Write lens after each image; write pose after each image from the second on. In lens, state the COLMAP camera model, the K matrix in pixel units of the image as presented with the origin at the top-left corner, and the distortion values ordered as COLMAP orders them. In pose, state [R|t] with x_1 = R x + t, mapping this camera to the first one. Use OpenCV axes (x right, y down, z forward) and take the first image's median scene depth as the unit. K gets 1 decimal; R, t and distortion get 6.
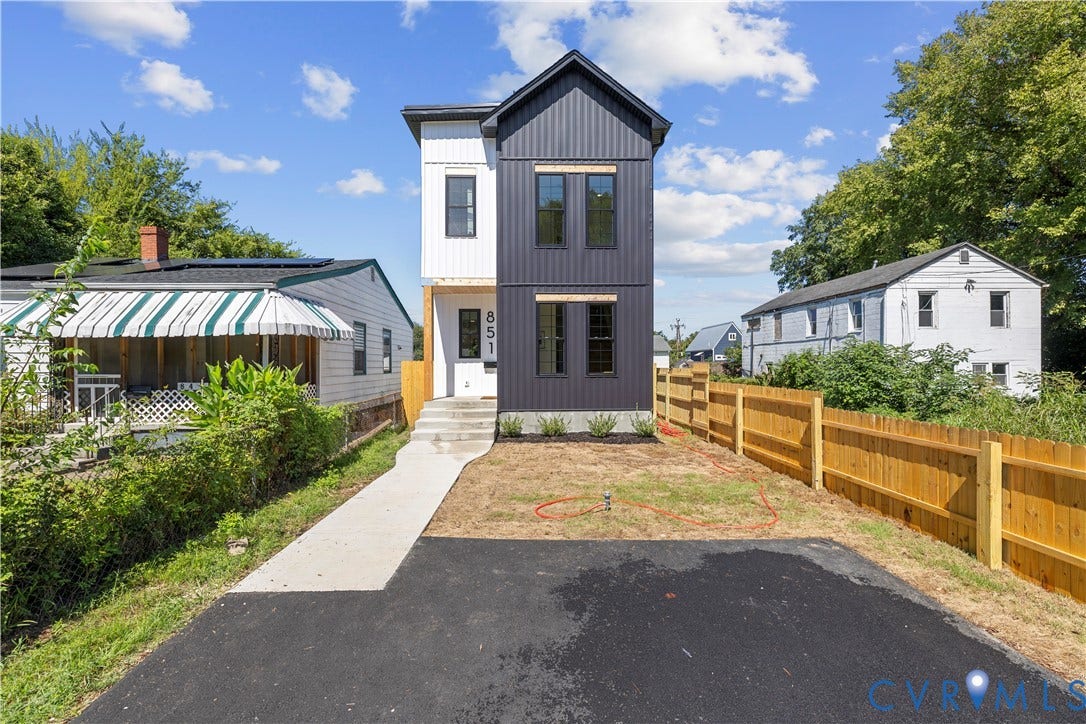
lens RADIAL K [[457.1, 0, 515.6], [0, 457.1, 364.9], [0, 0, 1]] dist [0.001668, -0.000339]
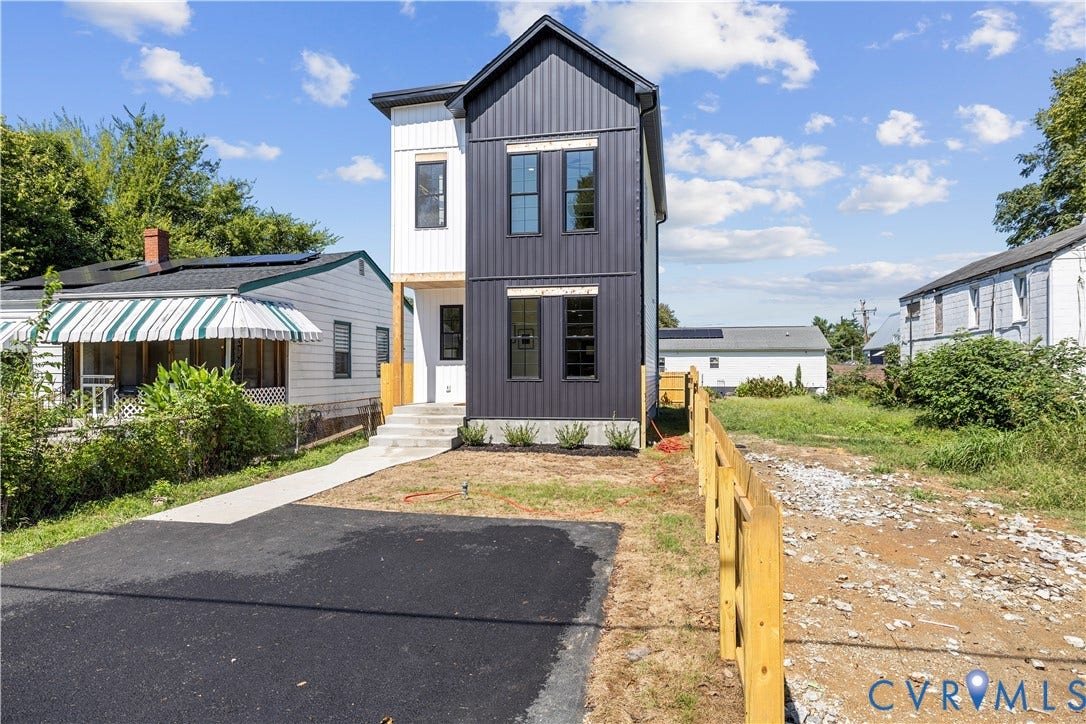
lens RADIAL K [[653.3, 0, 493.7], [0, 653.3, 368.7], [0, 0, 1]] dist [-0.004046, 0.001763]
pose [[0.971486, 0.001467, -0.237091, 0.318392], [-0.001733, 0.999998, -0.000913, 0.004047], [0.237089, 0.001298, 0.971487, -0.249548]]
